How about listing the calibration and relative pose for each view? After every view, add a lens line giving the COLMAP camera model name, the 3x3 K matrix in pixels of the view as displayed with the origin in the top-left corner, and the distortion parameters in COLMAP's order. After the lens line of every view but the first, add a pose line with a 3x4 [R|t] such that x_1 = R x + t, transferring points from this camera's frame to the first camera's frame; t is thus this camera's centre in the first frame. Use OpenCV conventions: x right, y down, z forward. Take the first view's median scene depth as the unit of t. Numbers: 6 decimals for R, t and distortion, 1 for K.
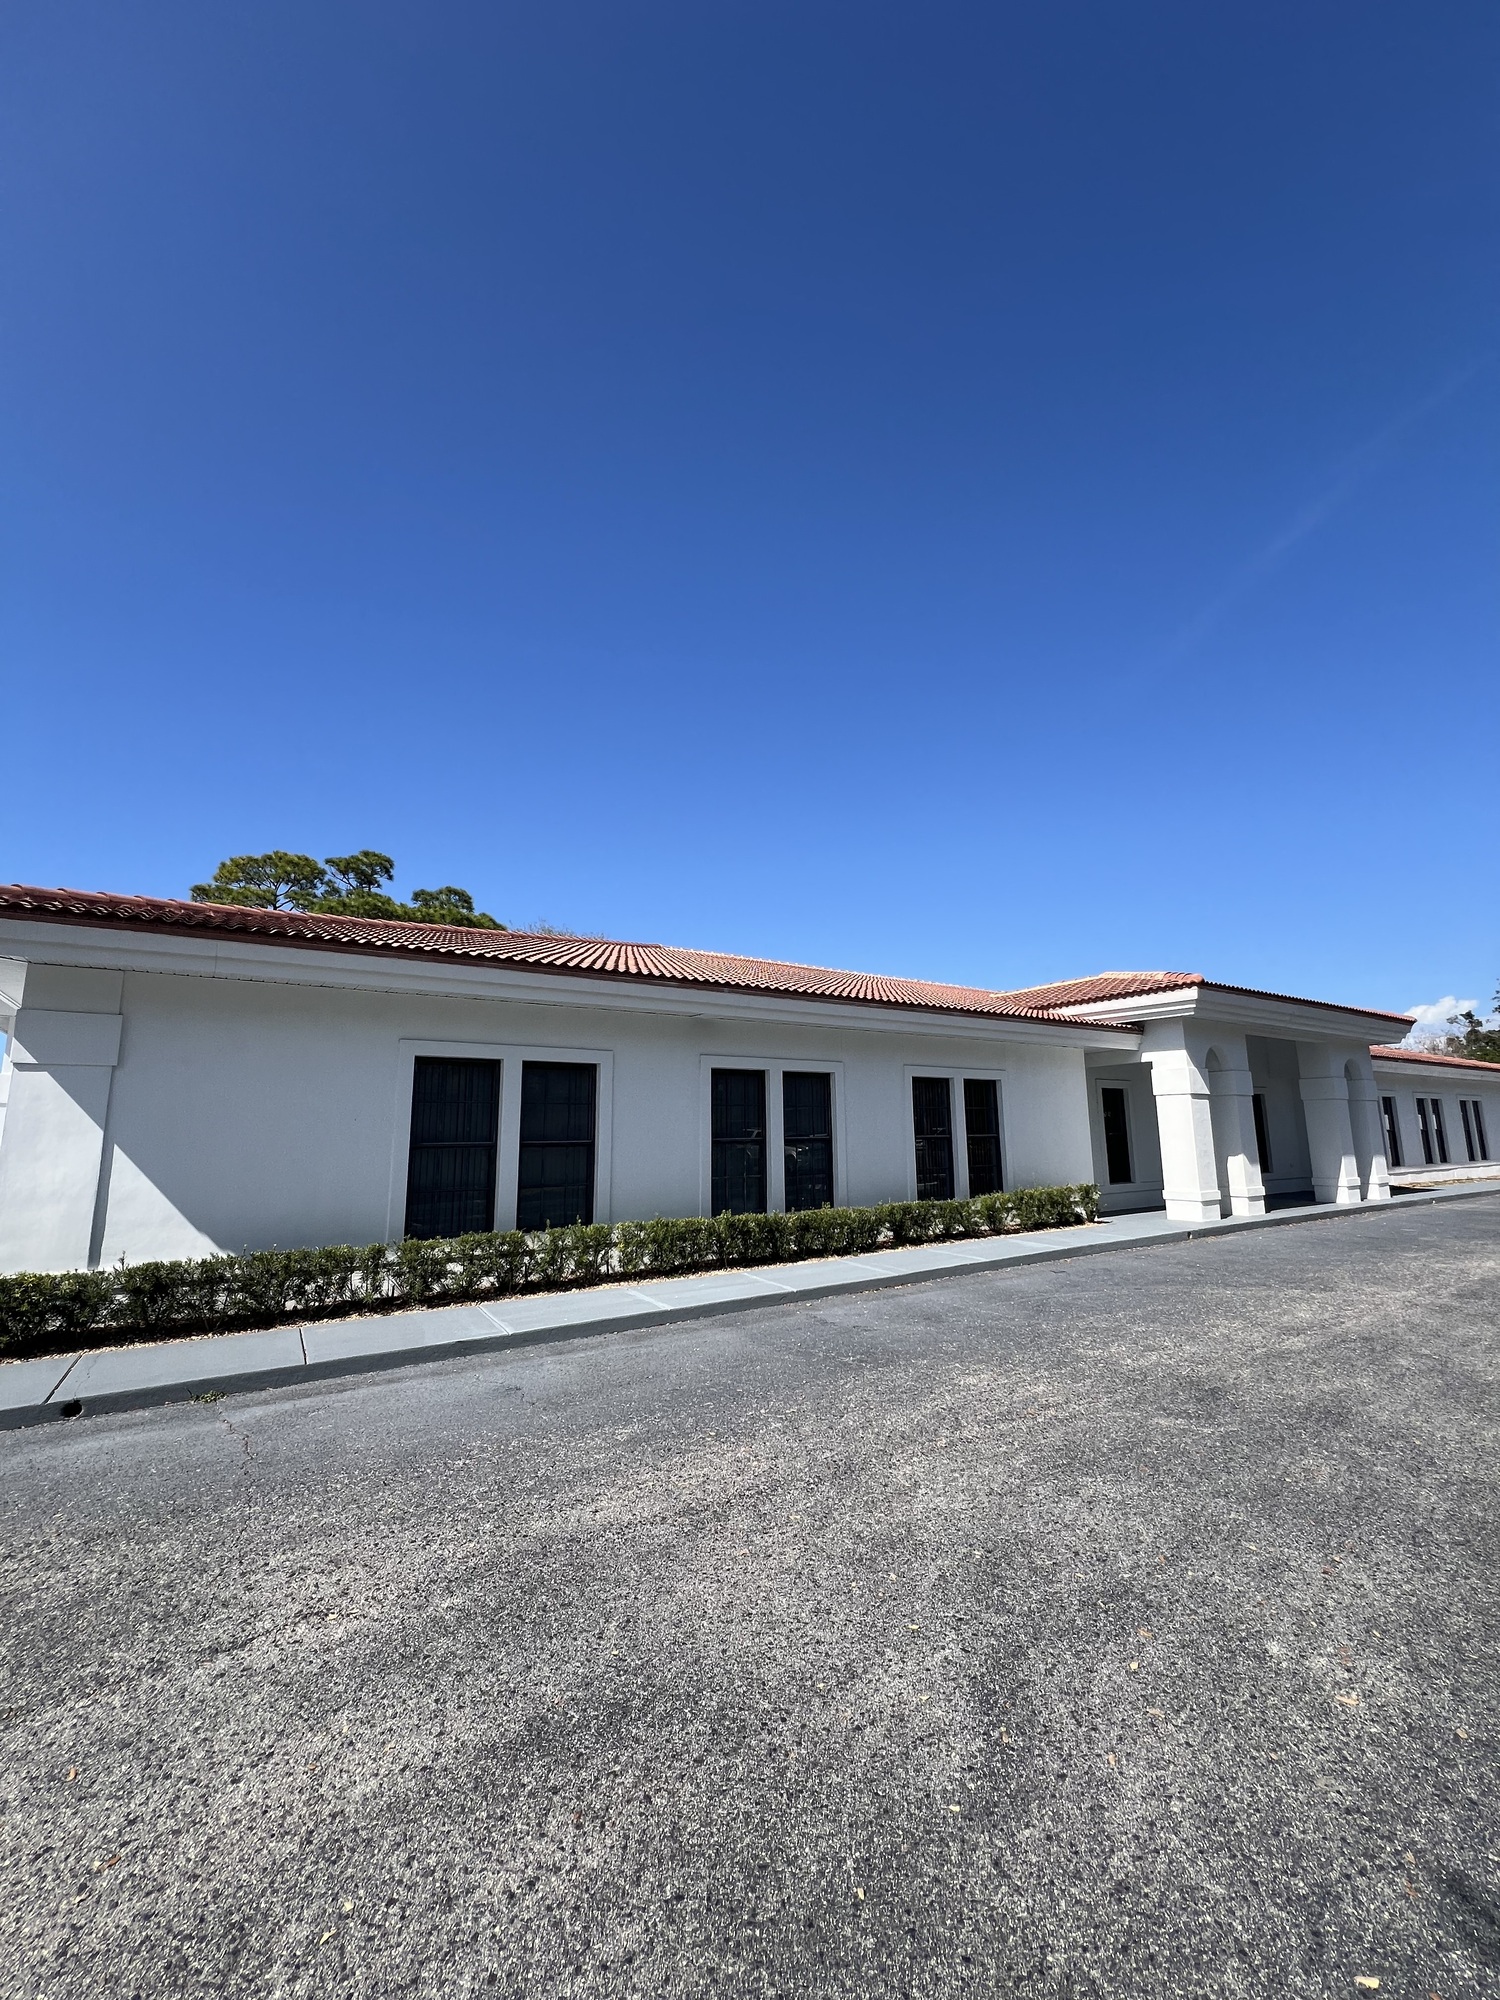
lens RADIAL K [[800.0, 0, 750.0], [0, 800.0, 1000.0], [0, 0, 1]] dist [-0.001835, 0.000785]
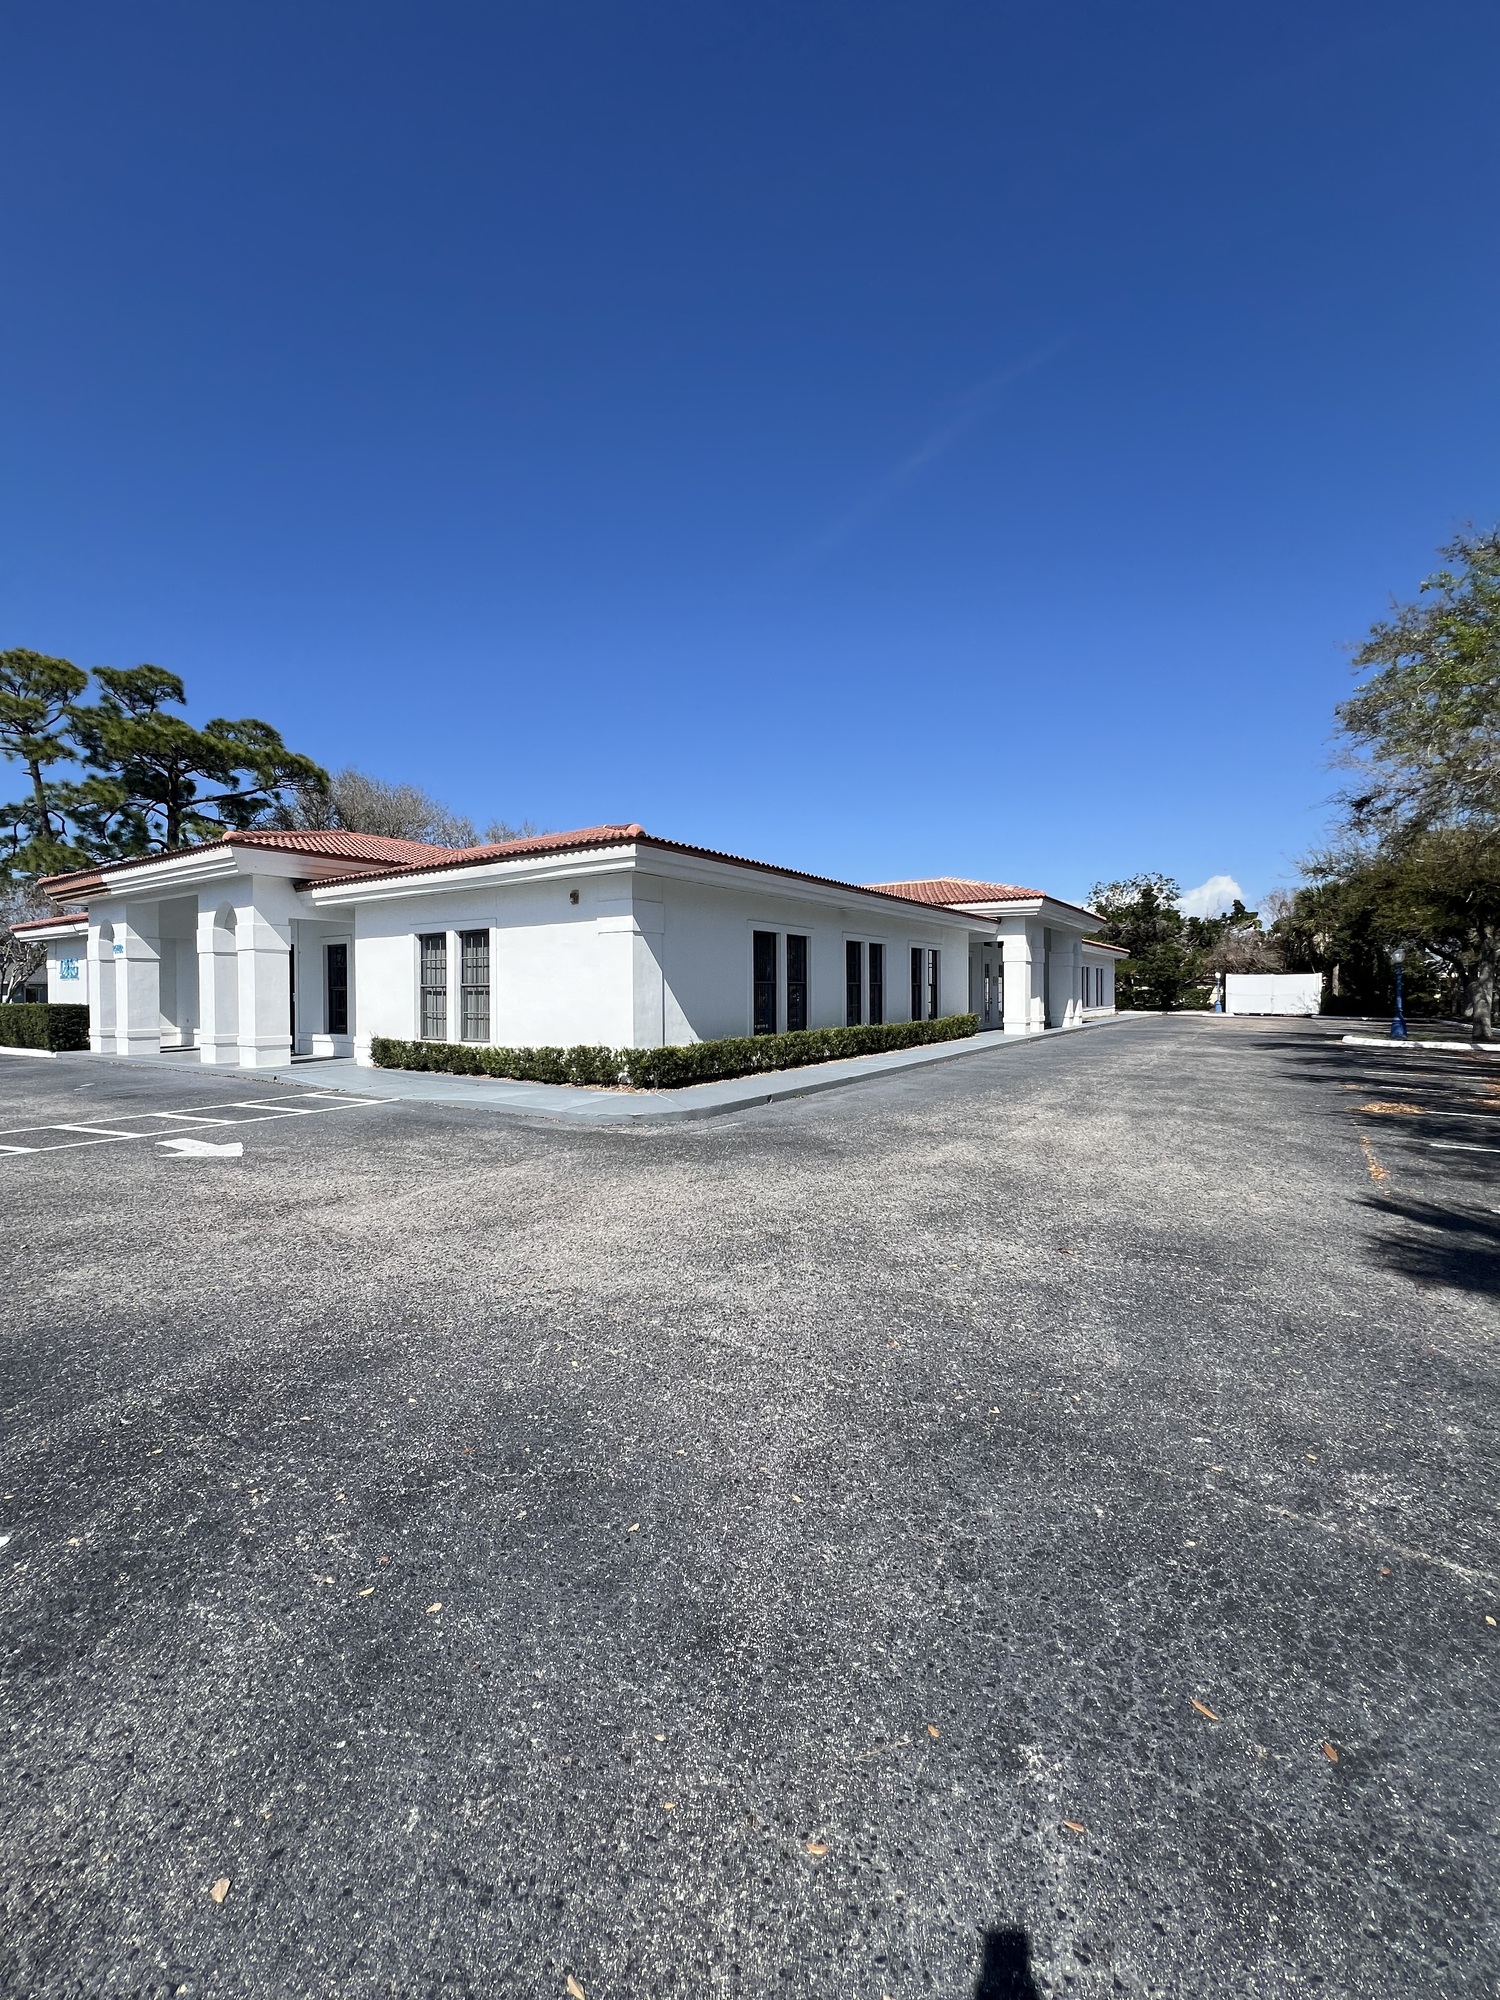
lens RADIAL K [[800.0, 0, 750.0], [0, 800.0, 1000.0], [0, 0, 1]] dist [-0.001835, 0.000785]
pose [[0.920938, 0.001684, 0.389706, -0.607564], [-0.069220, 0.984797, 0.159324, -0.029399], [-0.383513, -0.173703, 0.907053, -0.306072]]
